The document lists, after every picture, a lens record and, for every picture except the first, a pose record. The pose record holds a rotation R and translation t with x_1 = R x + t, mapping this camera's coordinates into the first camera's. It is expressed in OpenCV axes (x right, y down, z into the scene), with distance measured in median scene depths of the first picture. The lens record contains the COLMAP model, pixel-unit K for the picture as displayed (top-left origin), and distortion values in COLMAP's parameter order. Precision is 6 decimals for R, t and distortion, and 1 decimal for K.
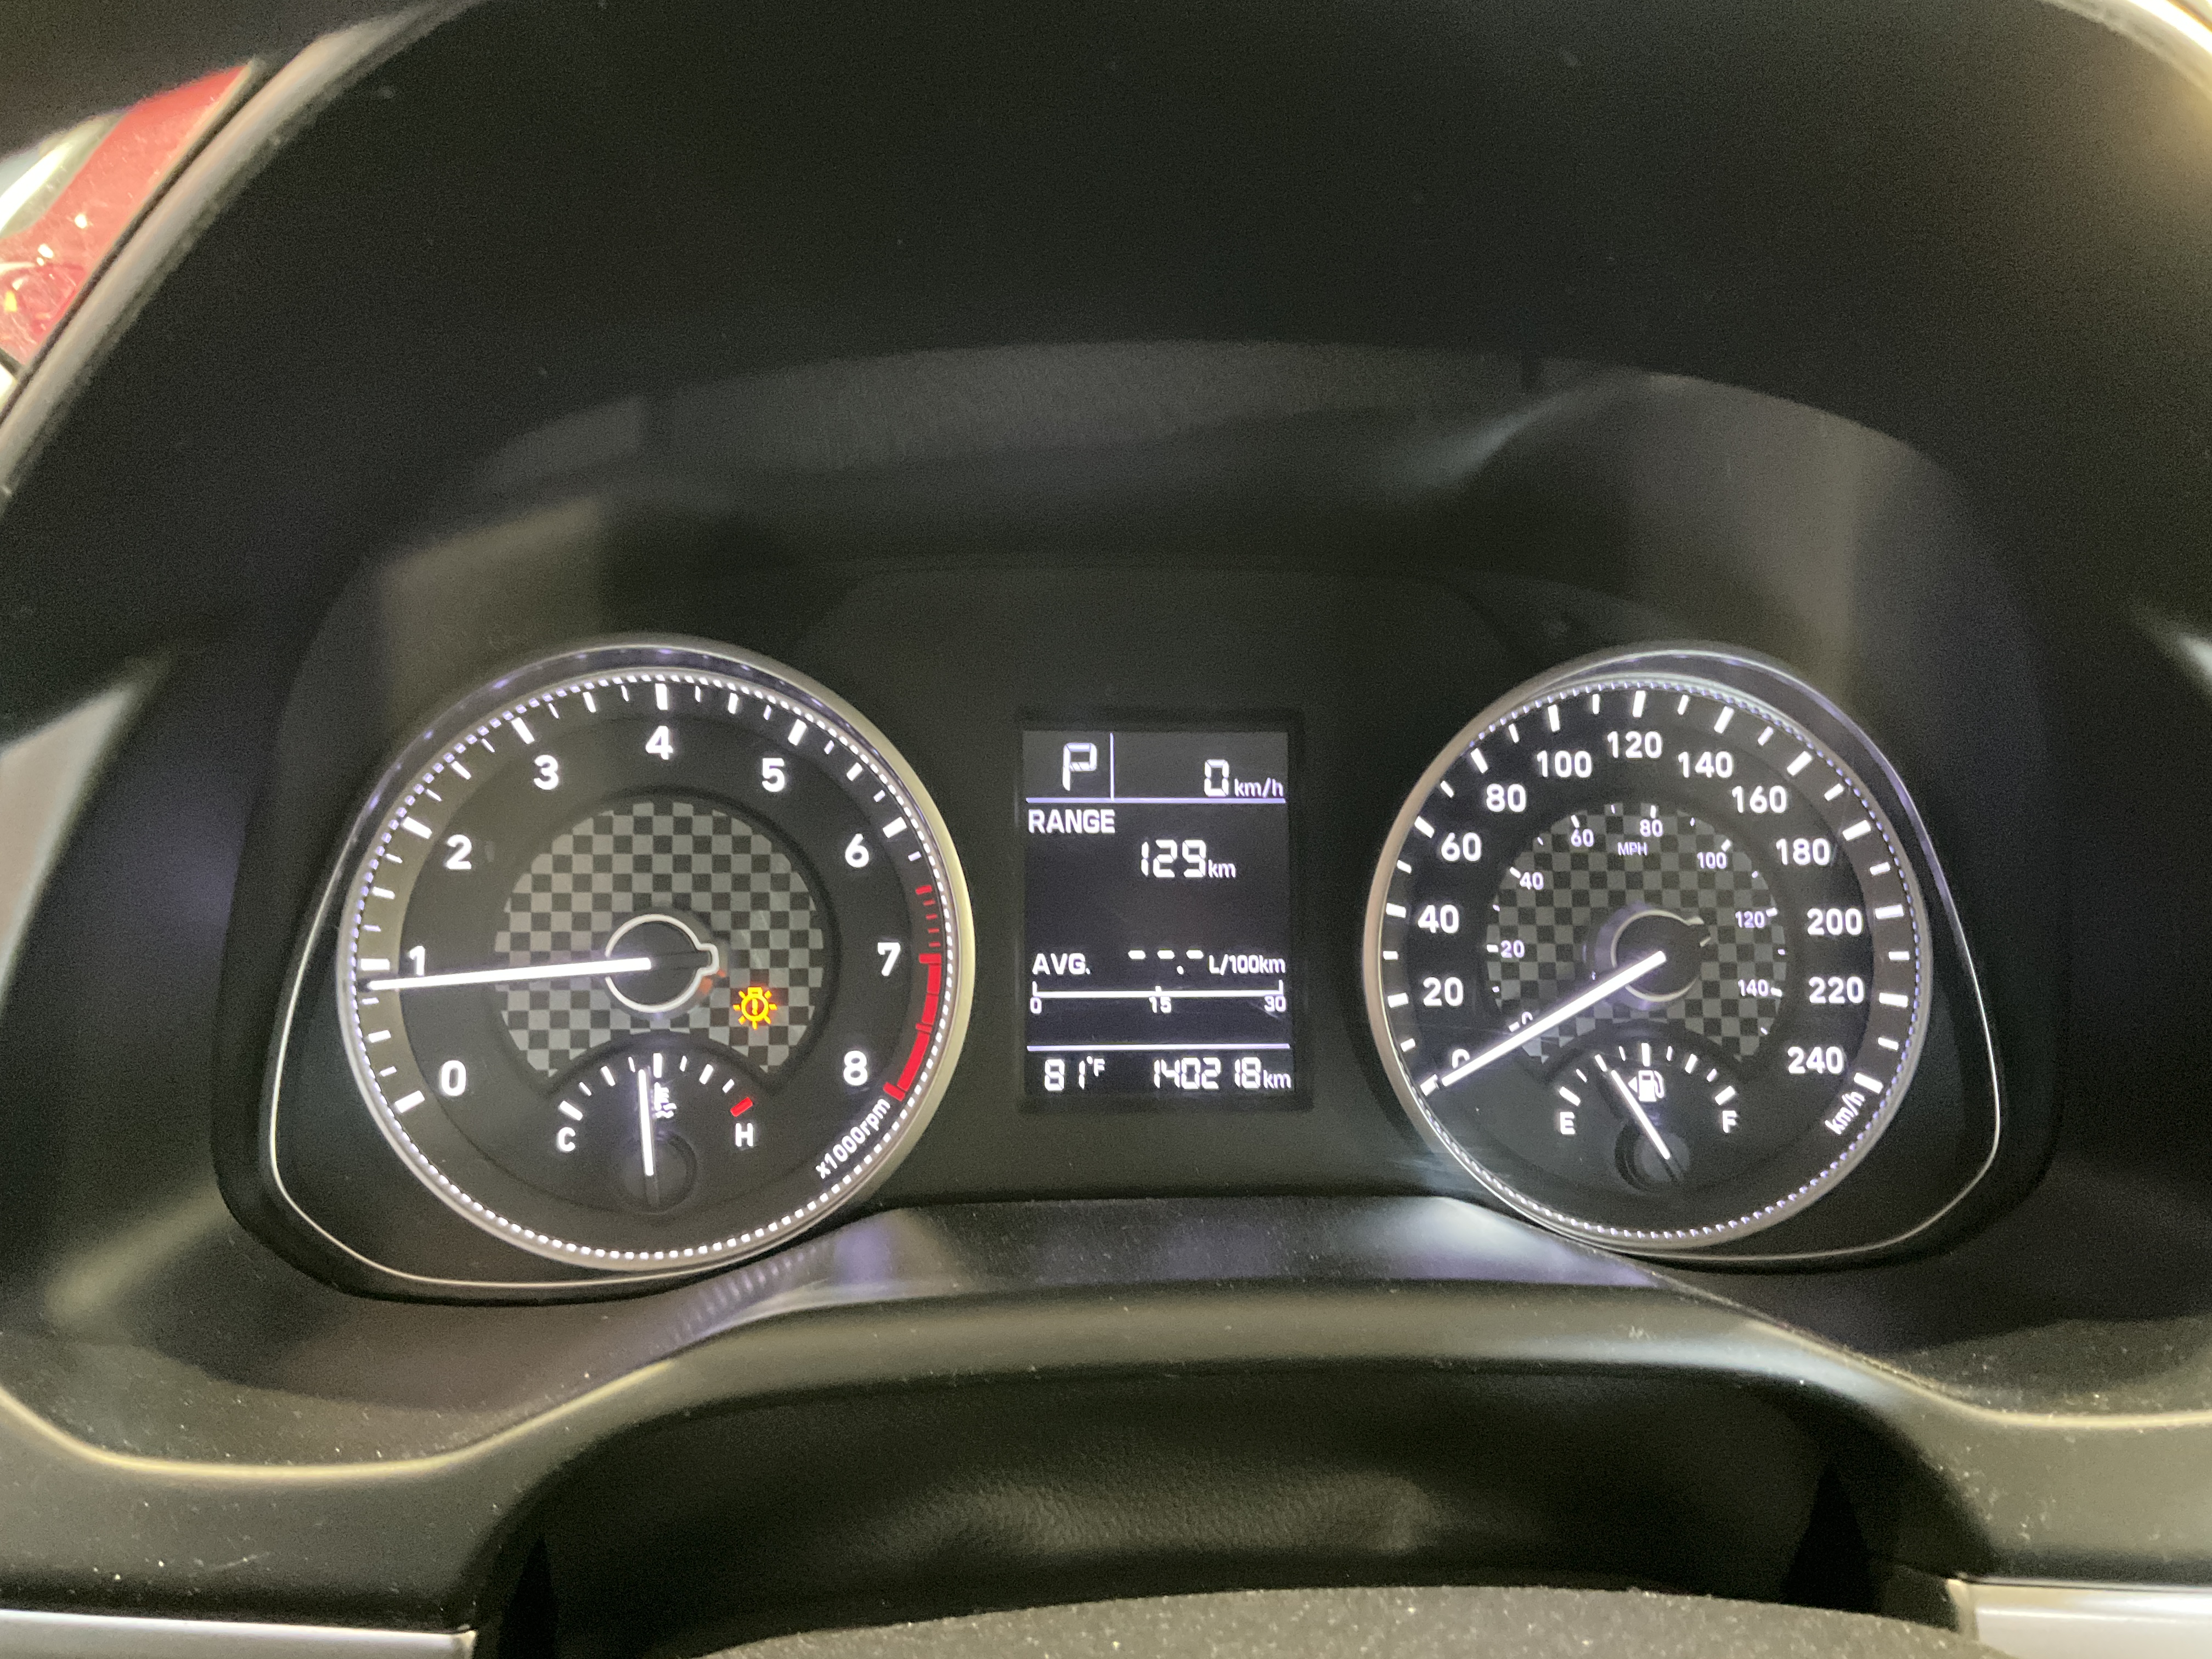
lens RADIAL K [[1893.9, 0, 1106.0], [0, 1893.9, 829.5], [0, 0, 1]] dist [0.112456, 0.000253]
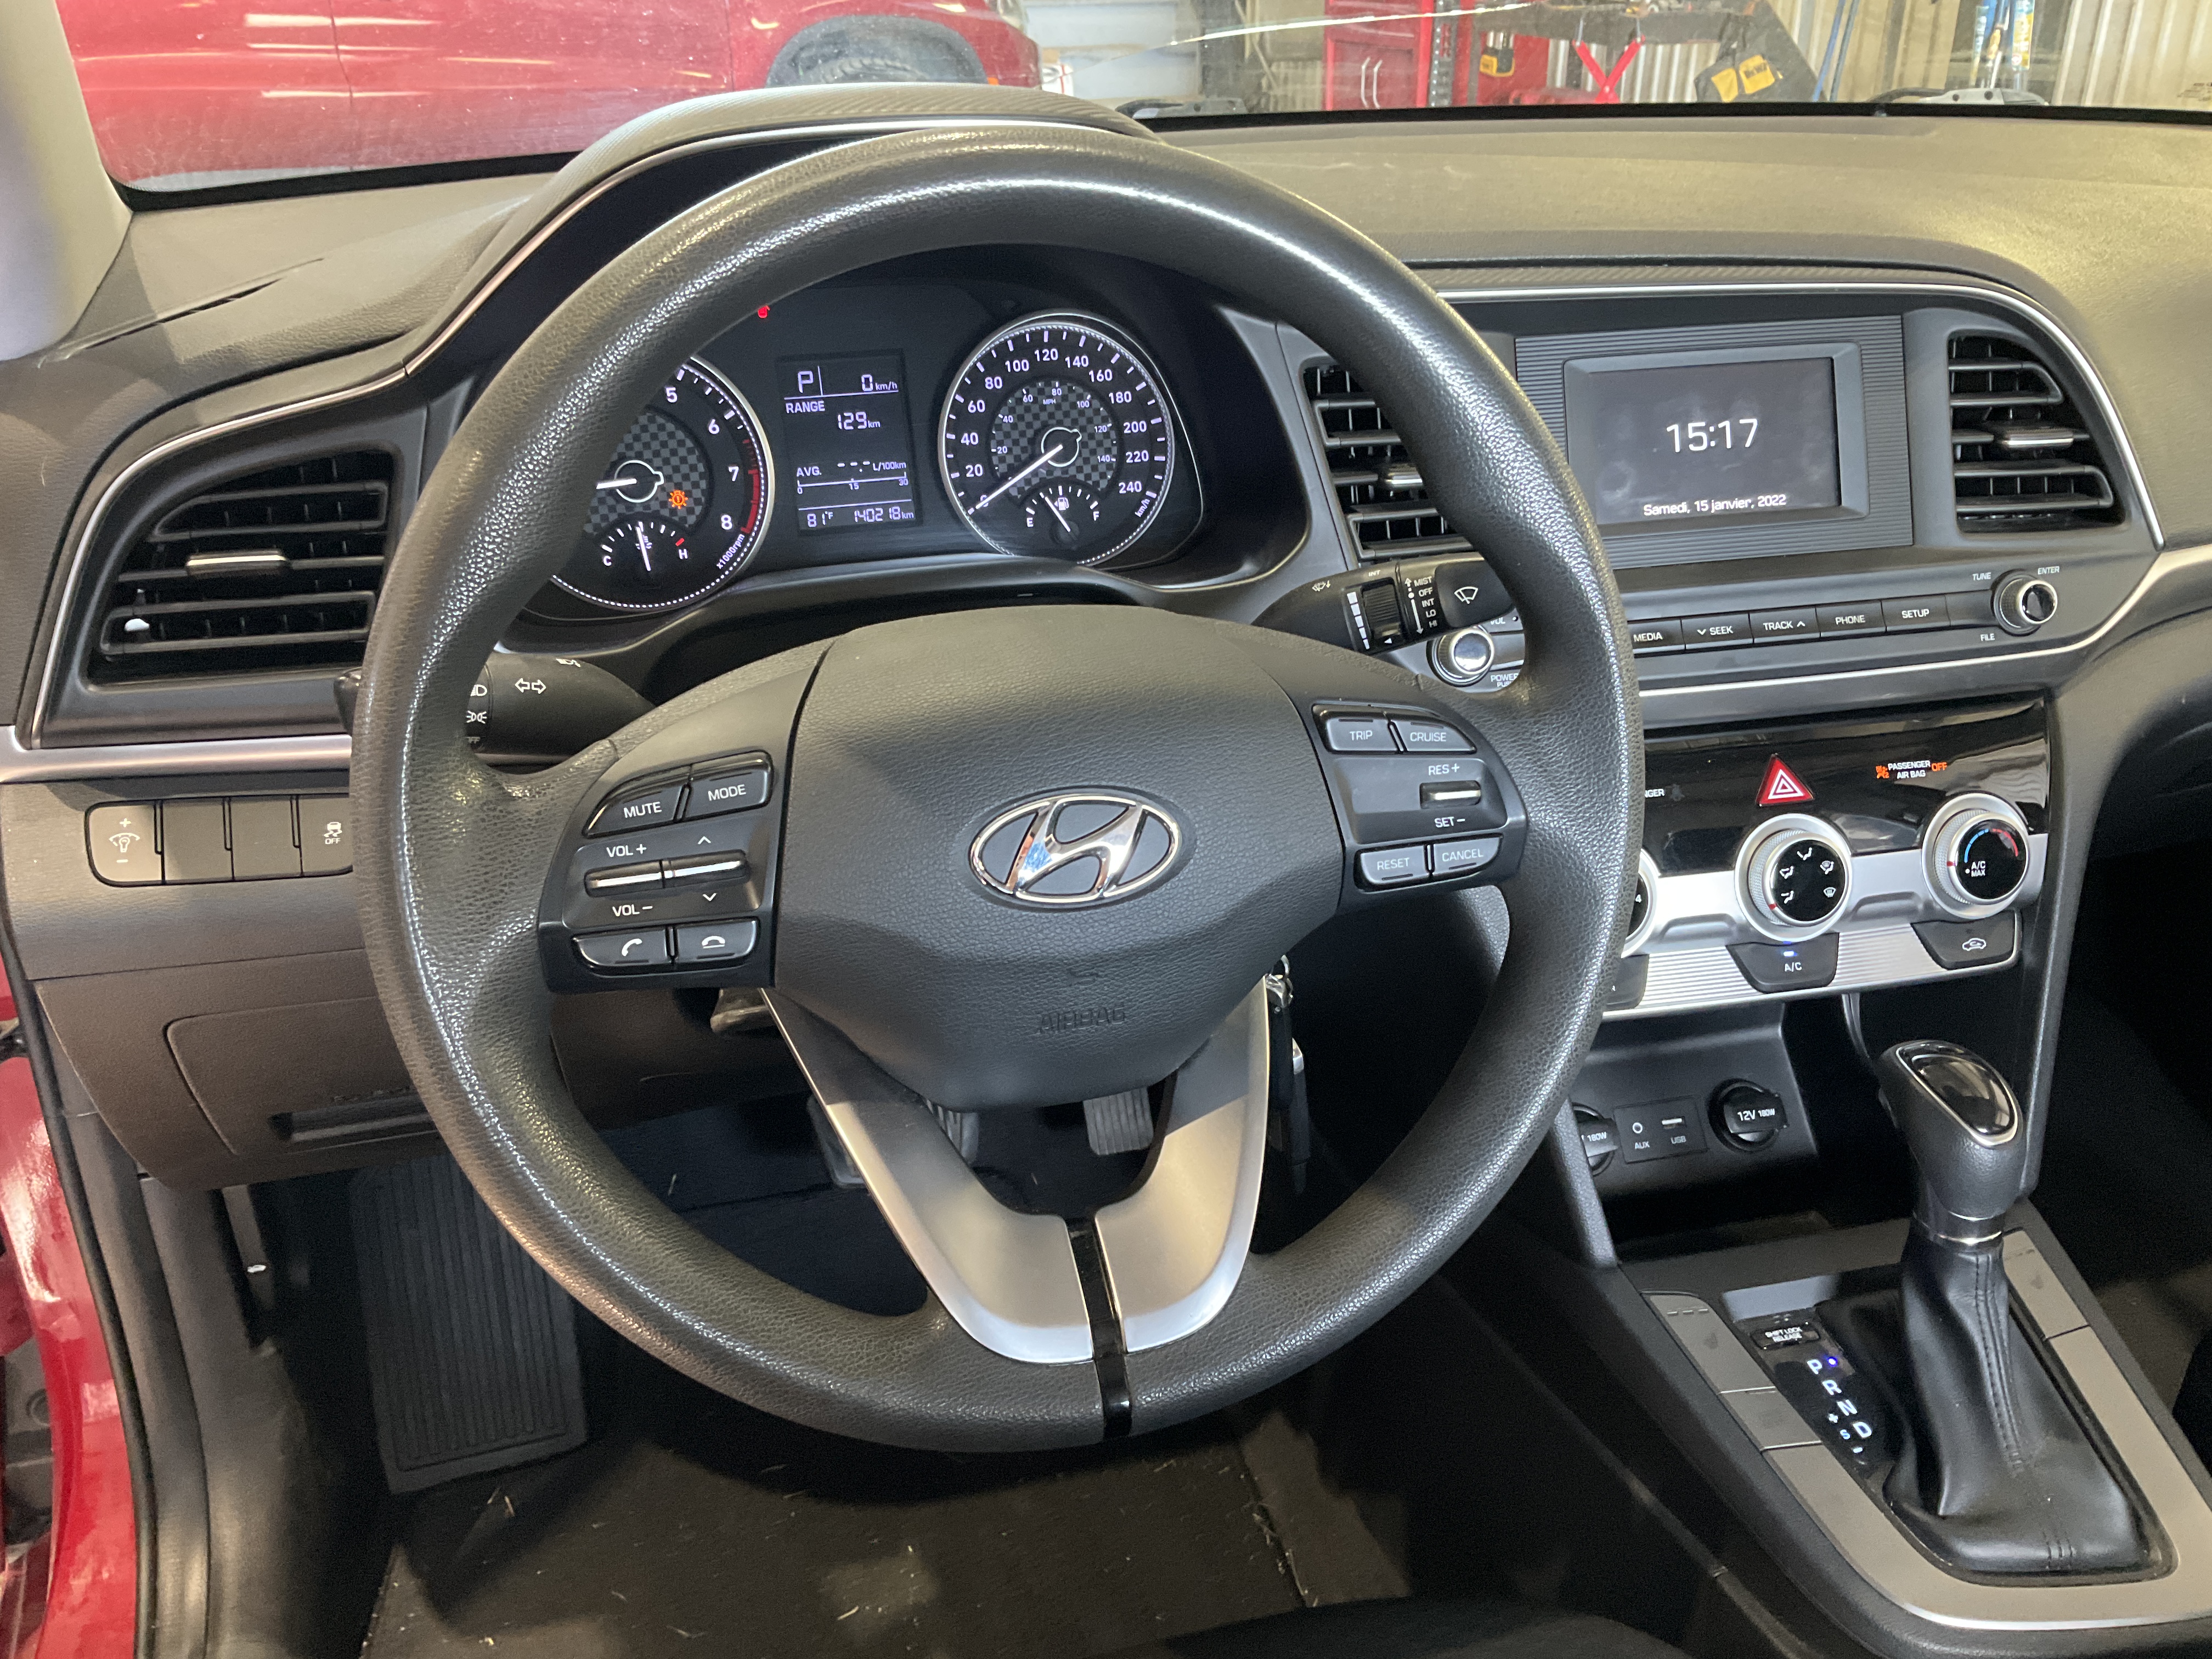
lens RADIAL K [[1893.9, 0, 1106.0], [0, 1893.9, 829.5], [0, 0, 1]] dist [0.112456, 0.000253]
pose [[0.976407, -0.117902, 0.180912, -0.139531], [0.077586, 0.973389, 0.215623, 0.022860], [-0.201520, -0.196500, 0.959571, -1.360069]]
